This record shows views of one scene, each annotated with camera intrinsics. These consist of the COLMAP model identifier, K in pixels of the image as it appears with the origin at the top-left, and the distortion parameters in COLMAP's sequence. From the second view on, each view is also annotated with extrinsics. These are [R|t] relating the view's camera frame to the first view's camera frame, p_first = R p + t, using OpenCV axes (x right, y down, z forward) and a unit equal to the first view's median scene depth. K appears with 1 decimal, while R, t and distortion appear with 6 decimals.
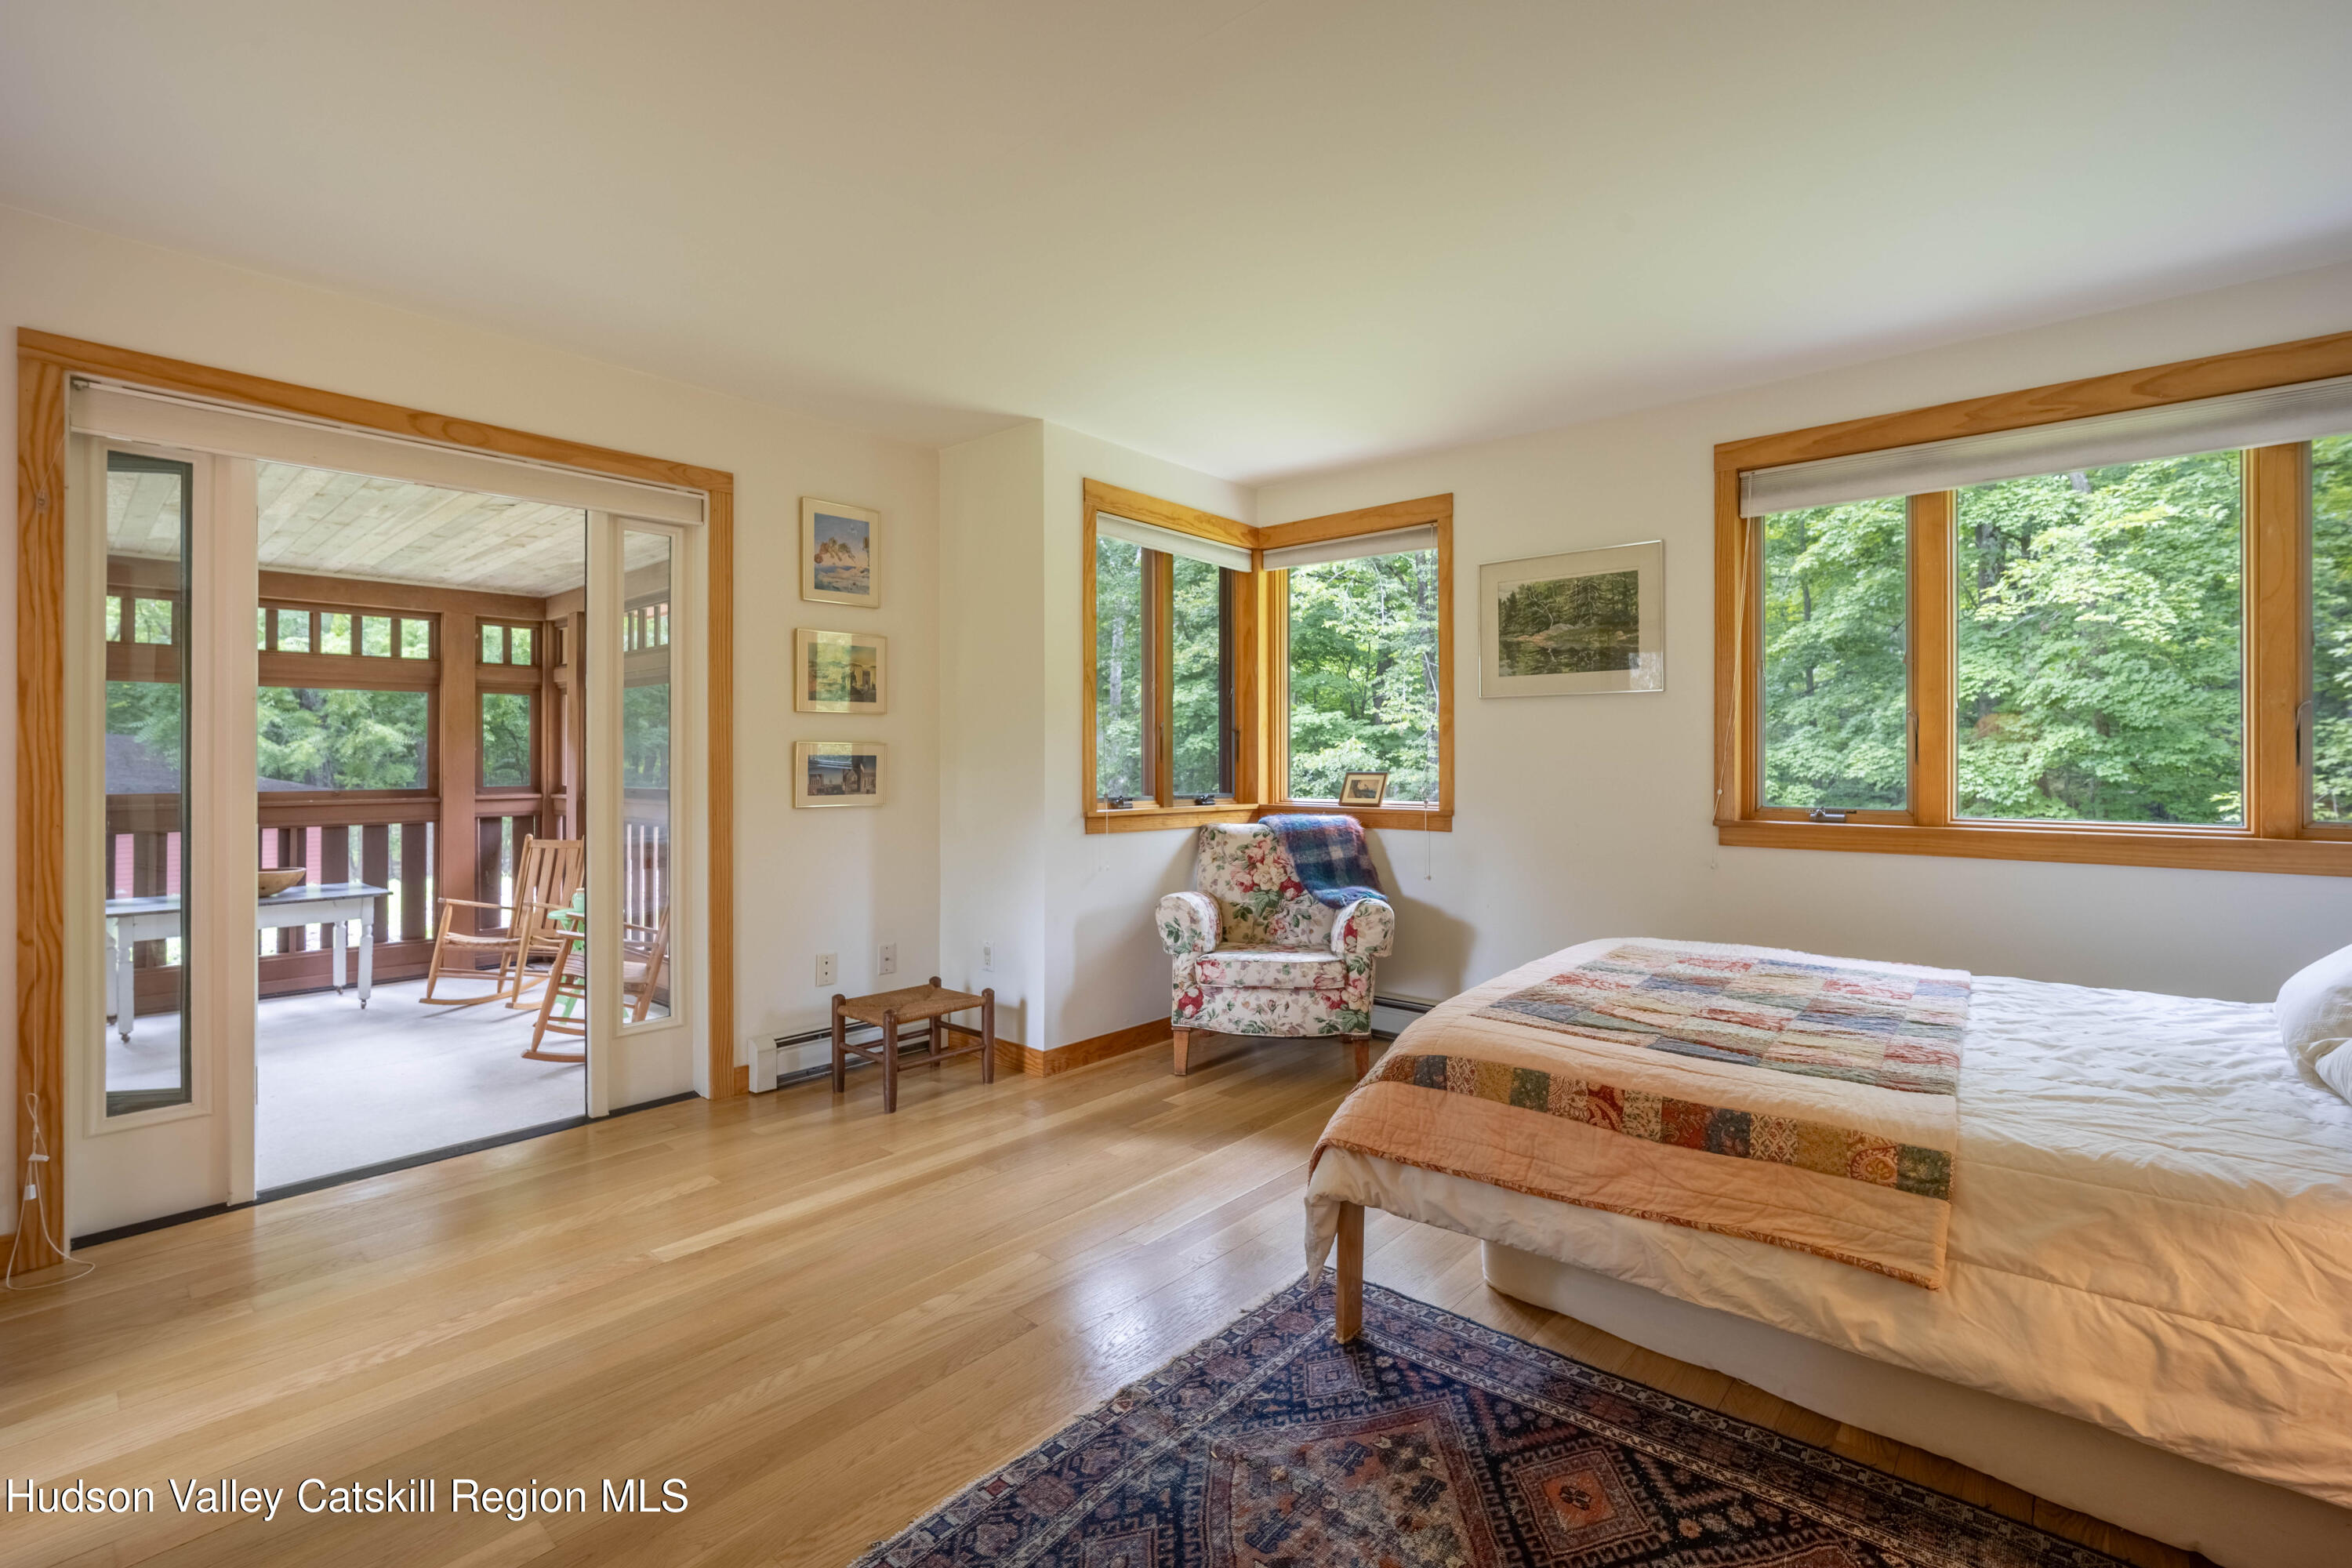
lens RADIAL K [[1039.2, 0, 1173.0], [0, 1039.2, 761.6], [0, 0, 1]] dist [-0.012035, 0.002463]
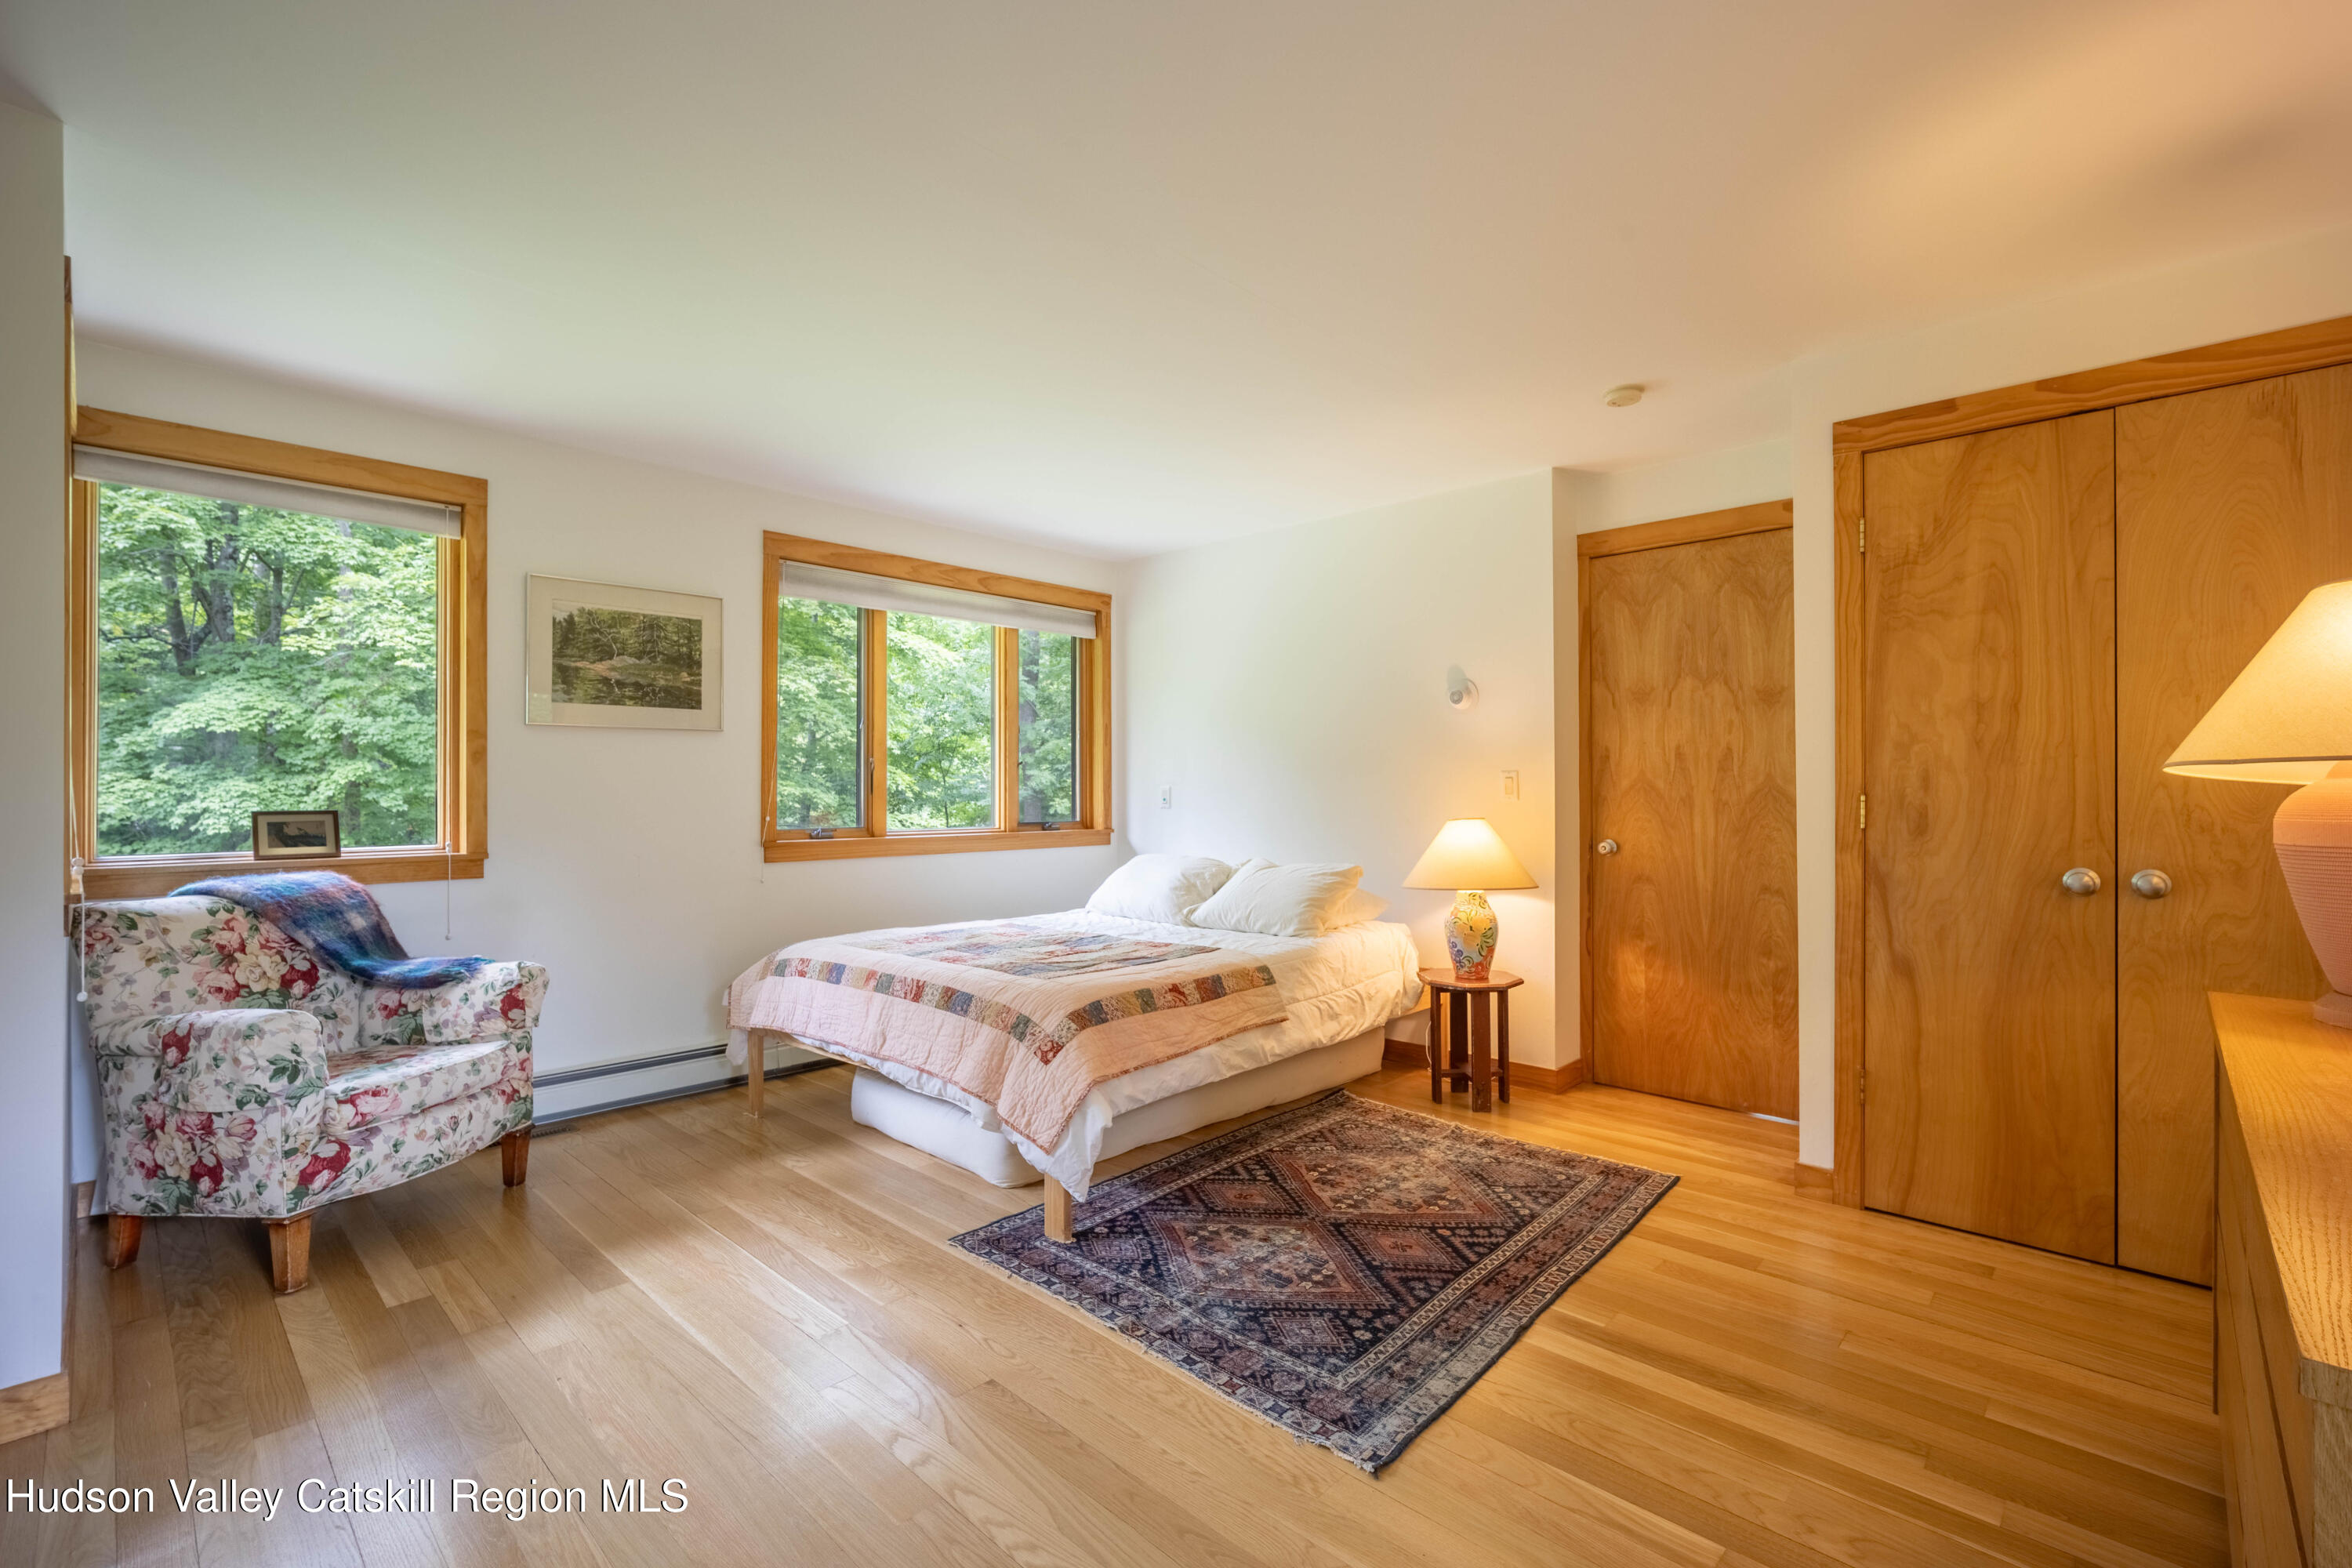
lens RADIAL K [[1039.2, 0, 1171.0], [0, 1039.2, 789.6], [0, 0, 1]] dist [-0.012035, 0.002463]
pose [[0.037092, 0.000173, 0.999312, -0.622767], [0.003863, 0.999992, -0.000317, -0.002270], [-0.999304, 0.003872, 0.037091, 0.455164]]
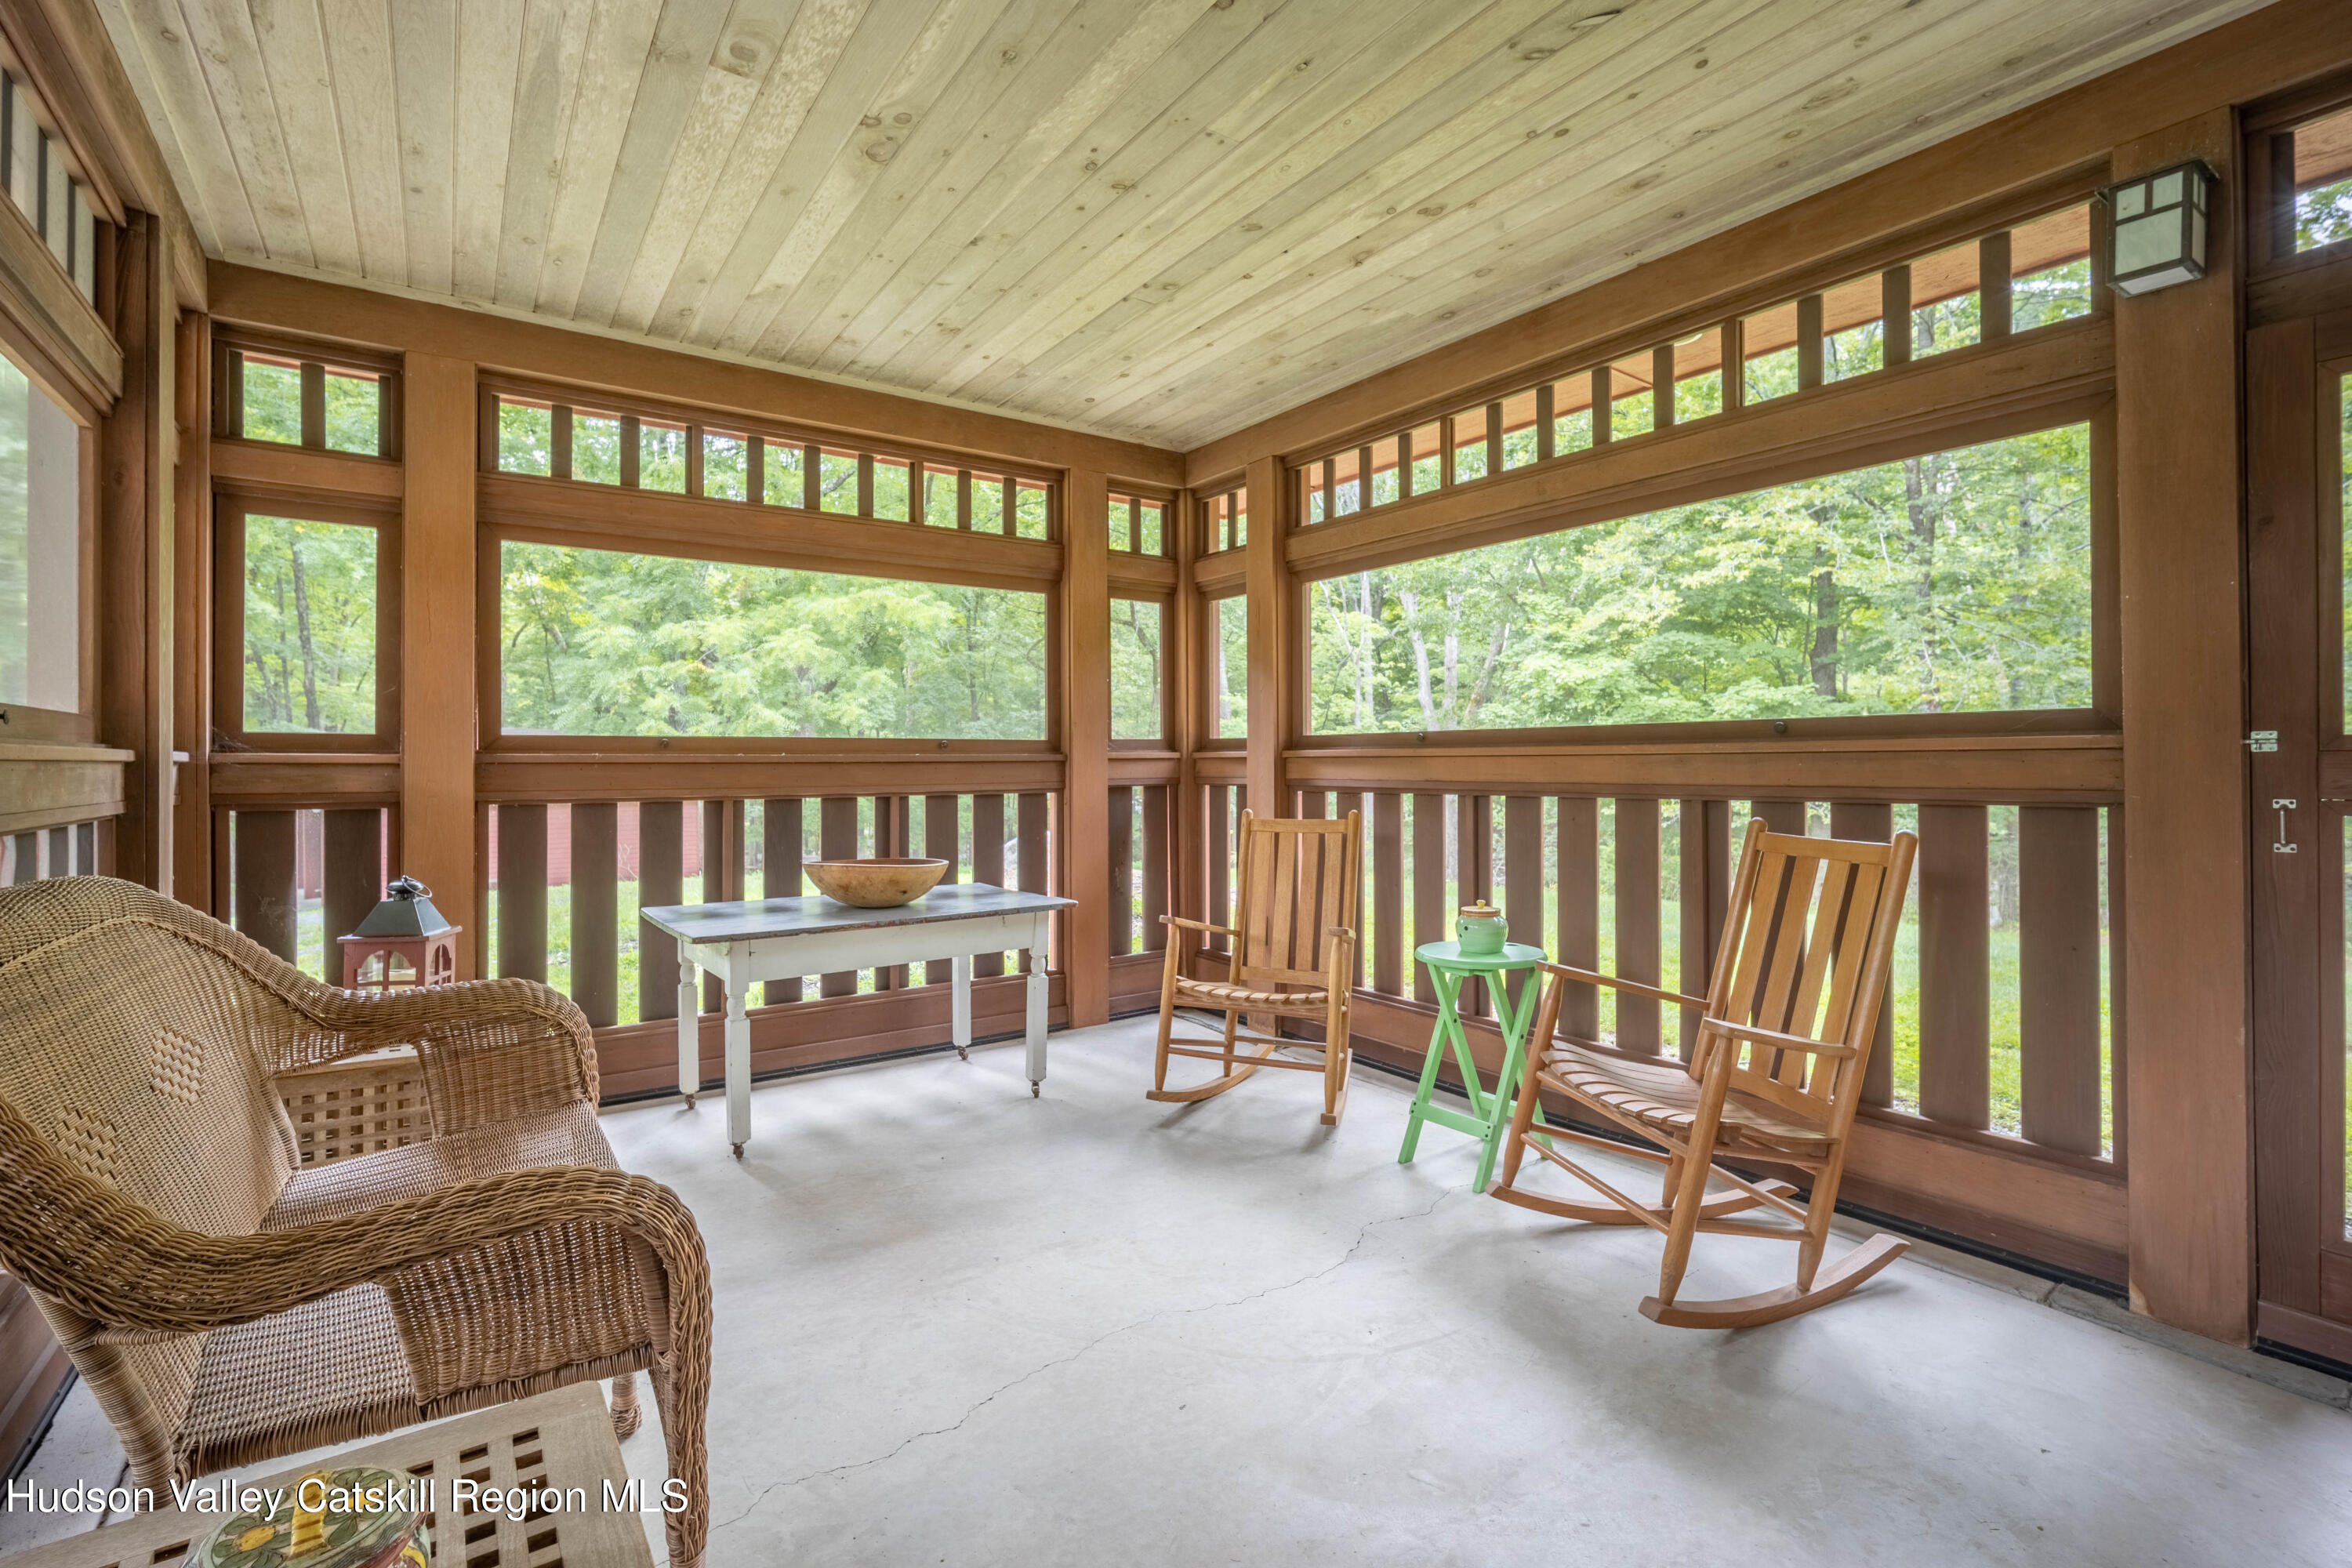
lens RADIAL K [[1039.2, 0, 1170.0], [0, 1039.2, 765.9], [0, 0, 1]] dist [-0.012035, 0.002463]
pose [[0.973861, -0.000404, -0.227143, -0.175209], [0.001467, 0.999989, 0.004512, 0.013883], [0.227139, -0.004727, 0.973851, 0.133302]]
